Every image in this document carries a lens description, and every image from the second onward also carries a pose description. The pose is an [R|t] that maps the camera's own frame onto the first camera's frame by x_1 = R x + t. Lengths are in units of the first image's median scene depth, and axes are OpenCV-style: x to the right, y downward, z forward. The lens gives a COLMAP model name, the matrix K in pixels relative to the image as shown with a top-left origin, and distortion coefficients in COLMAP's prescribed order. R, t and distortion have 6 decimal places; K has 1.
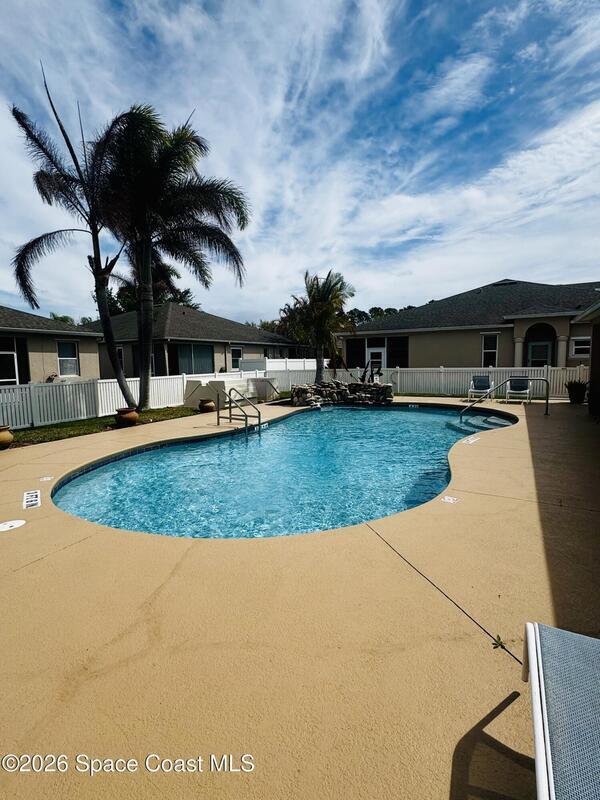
lens RADIAL K [[393.8, 0, 302.3], [0, 393.8, 397.3], [0, 0, 1]] dist [-0.003288, -0.000468]
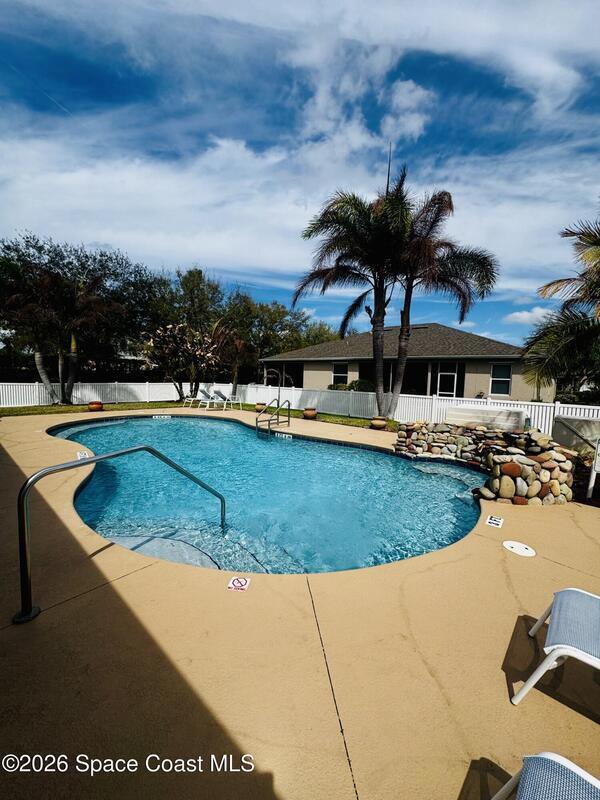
lens RADIAL K [[316.8, 0, 298.1], [0, 316.8, 402.4], [0, 0, 1]] dist [0.000278, 0.000186]
pose [[-0.270366, 0.084538, -0.959039, 0.286796], [-0.118274, 0.985675, 0.120229, -0.051406], [0.955465, 0.145935, -0.256495, 0.481616]]
